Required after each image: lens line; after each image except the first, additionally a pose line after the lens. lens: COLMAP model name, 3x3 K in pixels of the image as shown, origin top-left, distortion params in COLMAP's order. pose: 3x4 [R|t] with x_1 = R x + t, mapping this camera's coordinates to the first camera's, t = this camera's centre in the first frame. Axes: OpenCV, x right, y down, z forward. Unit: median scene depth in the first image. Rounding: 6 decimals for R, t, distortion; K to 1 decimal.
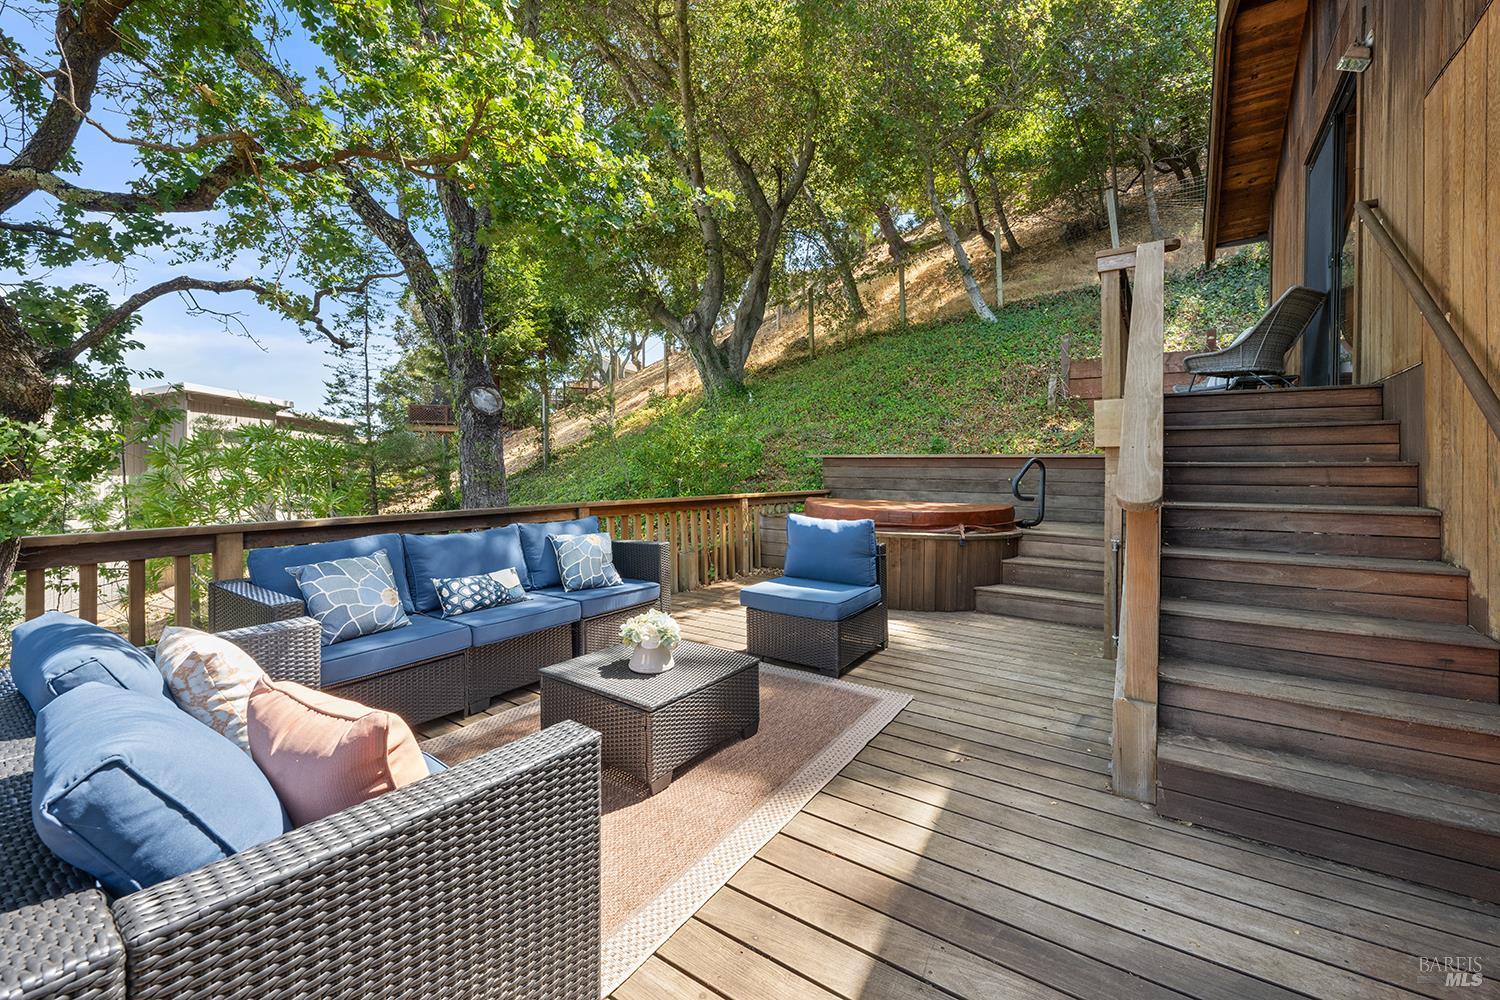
lens RADIAL K [[616.3, 0, 754.4], [0, 616.3, 479.0], [0, 0, 1]] dist [-0.001007, 0.001144]
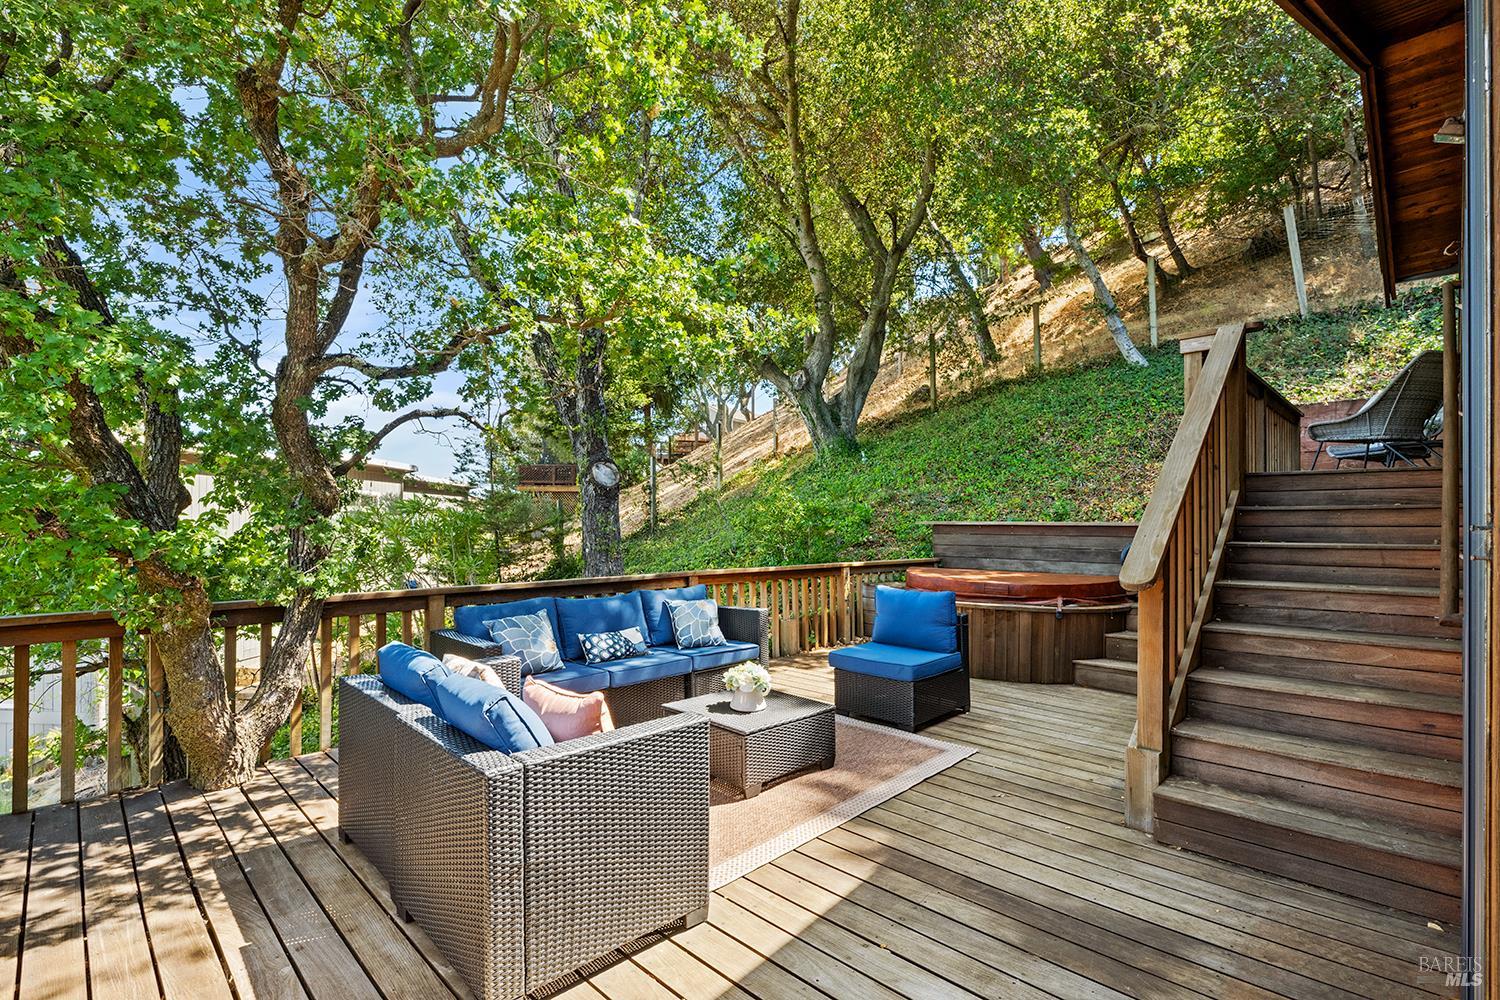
lens RADIAL K [[705.3, 0, 751.8], [0, 705.3, 531.6], [0, 0, 1]] dist [0.003326, 0.000149]
pose [[0.983728, 0.000844, -0.179660, 0.052643], [-0.002541, 0.999954, -0.009215, -0.021186], [0.179644, 0.009521, 0.983686, -0.220563]]
